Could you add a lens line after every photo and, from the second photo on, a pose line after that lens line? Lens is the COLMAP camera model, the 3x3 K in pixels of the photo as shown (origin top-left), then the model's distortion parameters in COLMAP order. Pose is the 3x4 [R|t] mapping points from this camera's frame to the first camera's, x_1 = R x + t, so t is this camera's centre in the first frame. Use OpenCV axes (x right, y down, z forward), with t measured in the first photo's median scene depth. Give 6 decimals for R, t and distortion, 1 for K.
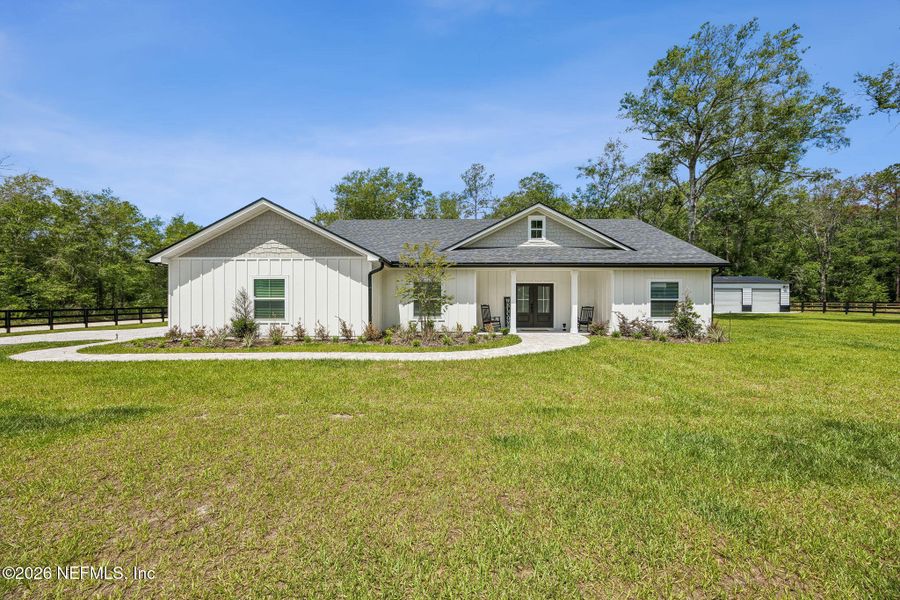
lens RADIAL K [[345.1, 0, 447.0], [0, 345.1, 302.3], [0, 0, 1]] dist [-0.020690, 0.007305]
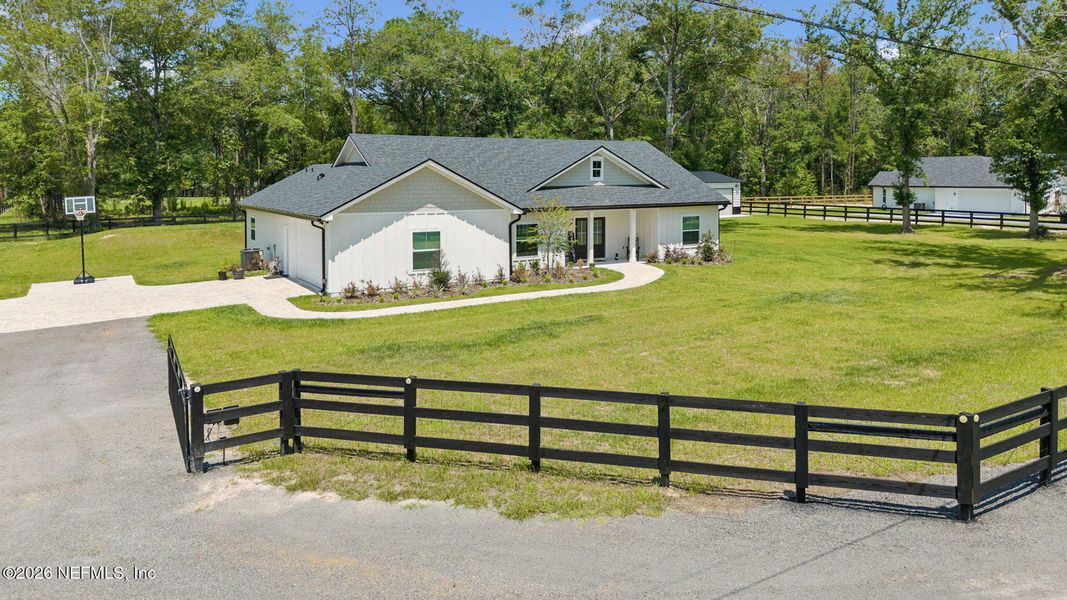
lens RADIAL K [[757.8, 0, 552.9], [0, 757.8, 179.8], [0, 0, 1]] dist [0.004083, 0.001562]
pose [[0.838985, -0.005569, 0.544126, -1.200046], [0.000466, 0.999955, 0.009515, -0.205761], [-0.544154, -0.007729, 0.838950, -0.974748]]
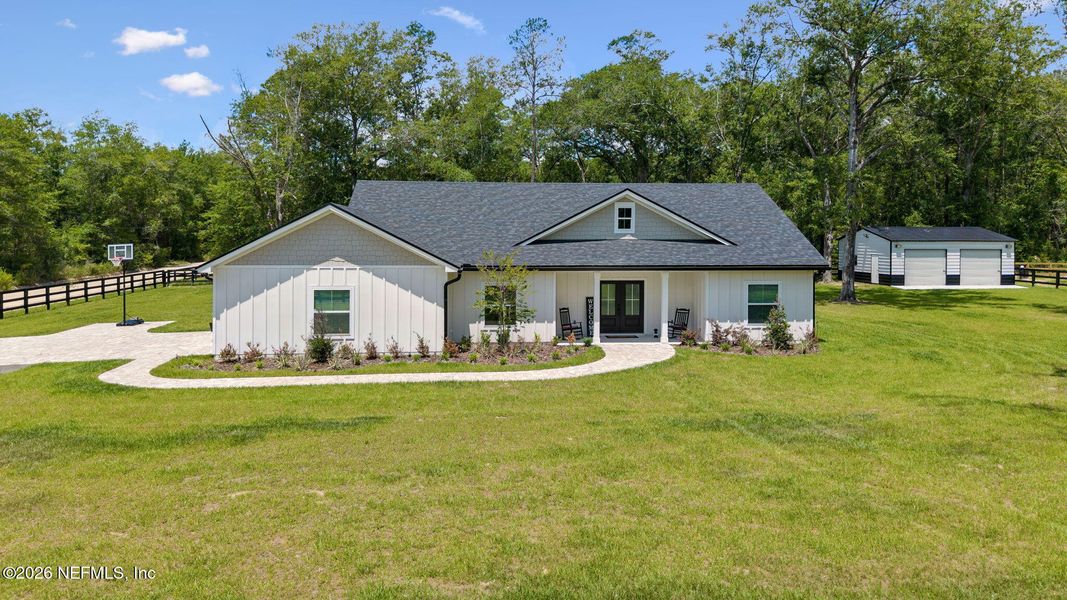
lens RADIAL K [[749.8, 0, 537.6], [0, 749.8, 231.5], [0, 0, 1]] dist [0.012277, 0.000508]
pose [[0.993931, 0.004864, 0.109901, -0.160606], [-0.005115, 0.999985, 0.002004, -0.186934], [-0.109890, -0.002554, 0.993941, -0.839107]]
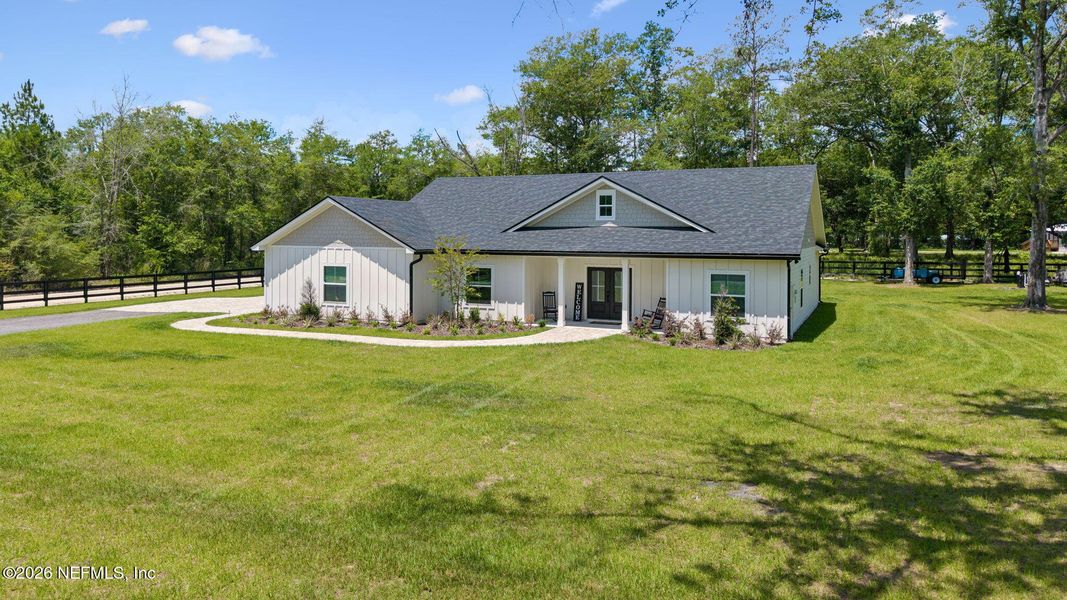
lens RADIAL K [[749.8, 0, 537.6], [0, 749.8, 231.5], [0, 0, 1]] dist [0.012277, 0.000508]
pose [[0.916282, 0.005607, -0.400494, 0.875000], [-0.003489, 0.999976, 0.006017, -0.162394], [0.400518, -0.004116, 0.916280, -0.803101]]
